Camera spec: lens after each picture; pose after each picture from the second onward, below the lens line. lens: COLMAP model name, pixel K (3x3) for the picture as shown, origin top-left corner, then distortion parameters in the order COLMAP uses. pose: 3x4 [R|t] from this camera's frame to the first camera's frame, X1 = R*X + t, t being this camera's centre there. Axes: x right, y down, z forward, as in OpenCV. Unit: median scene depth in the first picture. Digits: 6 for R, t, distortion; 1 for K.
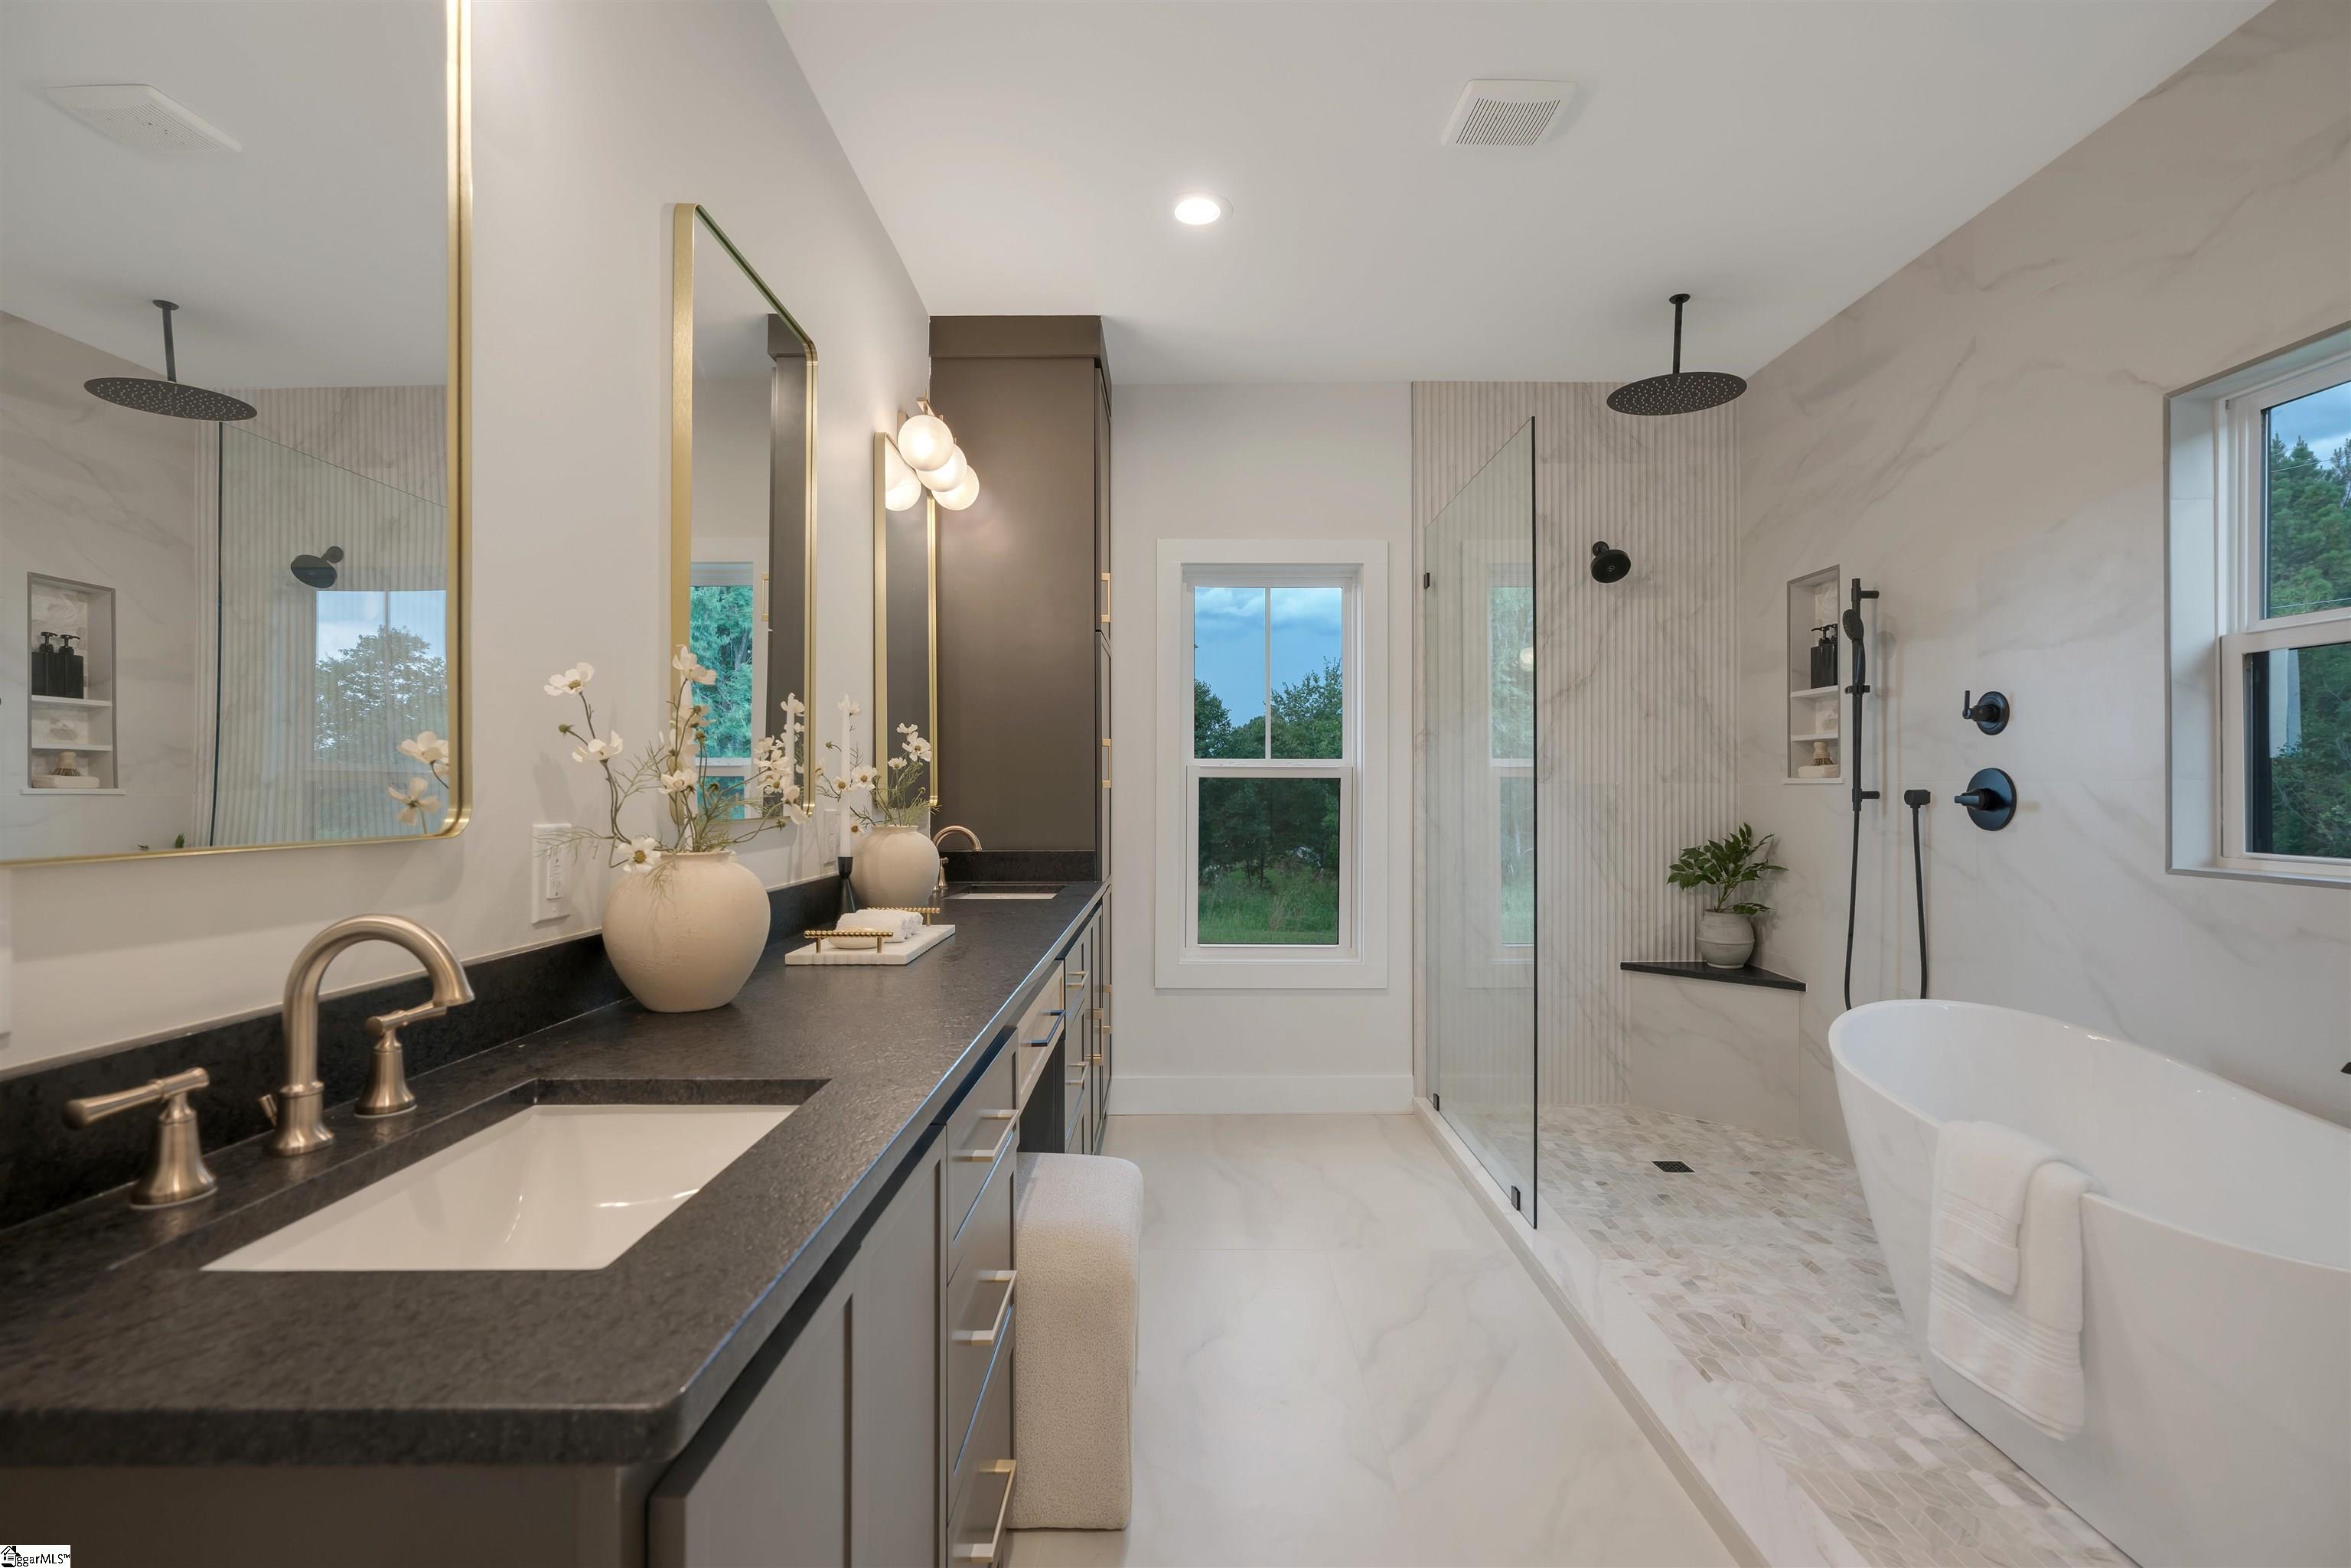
lens RADIAL K [[1080.7, 0, 1185.2], [0, 1080.7, 770.7], [0, 0, 1]] dist [-0.012615, 0.006861]
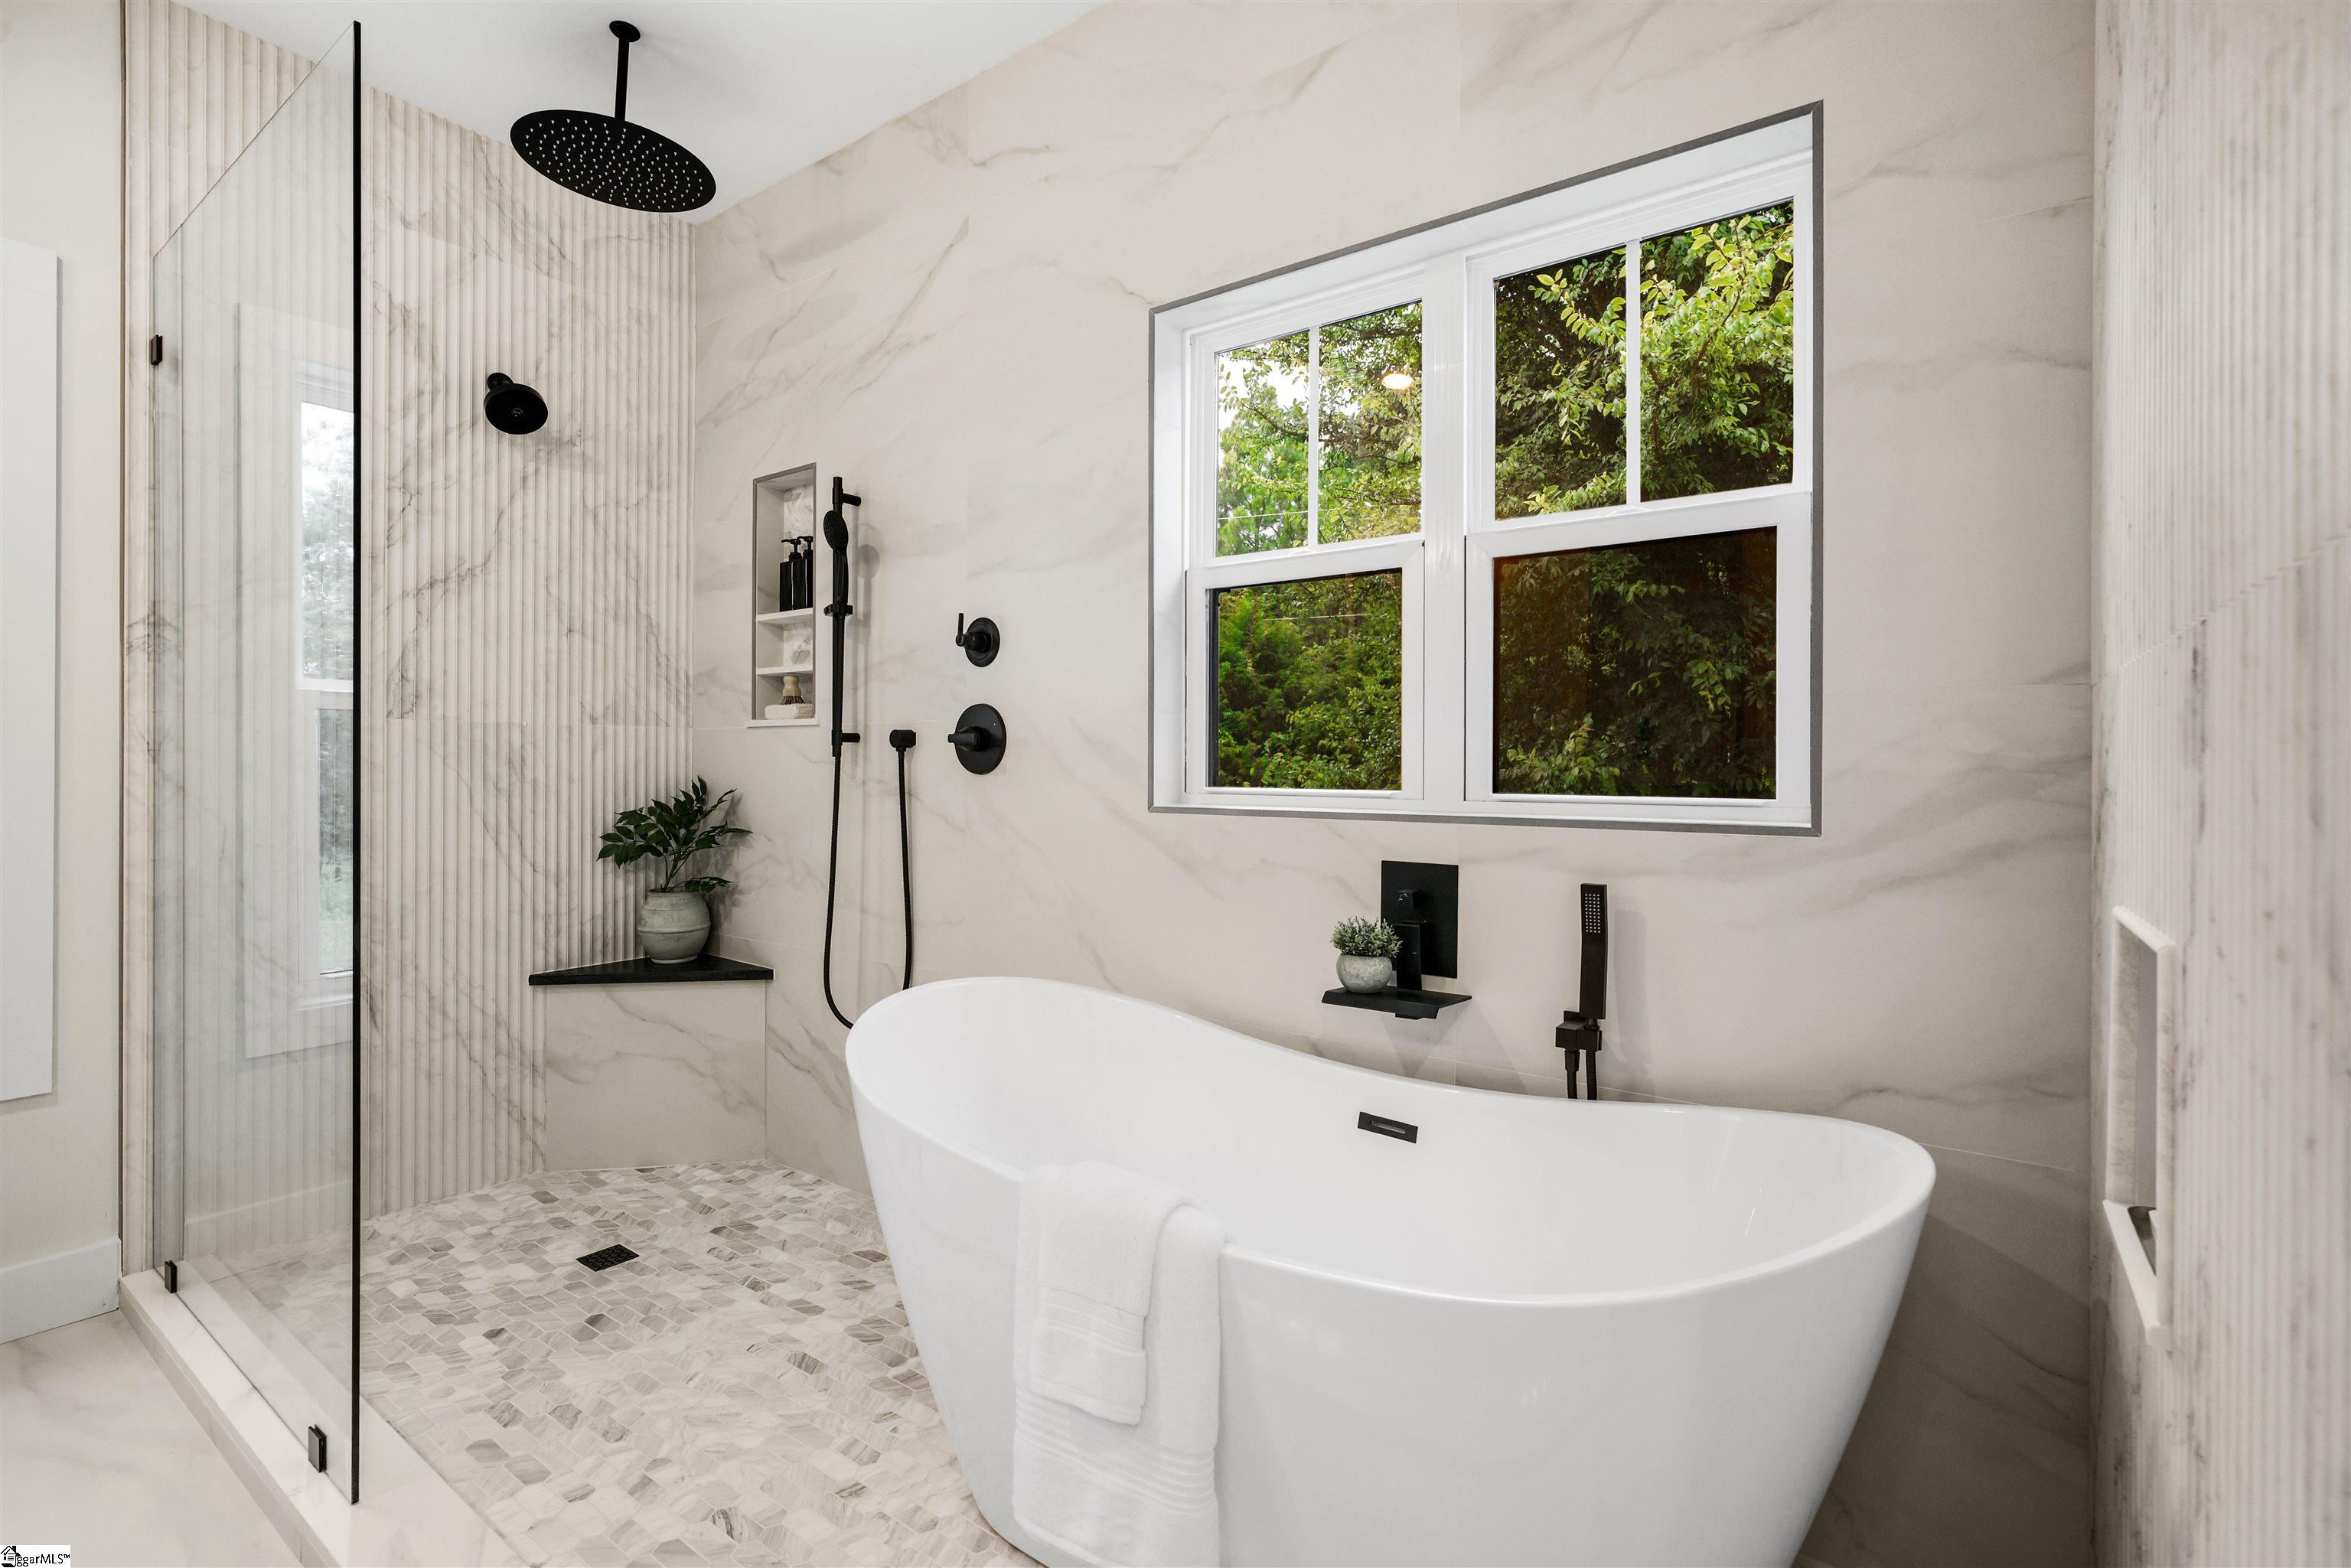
lens RADIAL K [[1080.7, 0, 1185.2], [0, 1080.7, 770.7], [0, 0, 1]] dist [-0.012615, 0.006861]
pose [[0.600603, -0.004599, 0.799534, 0.117038], [-0.014669, 0.999752, 0.016770, 0.029925], [-0.799413, -0.021801, 0.600386, 0.279069]]
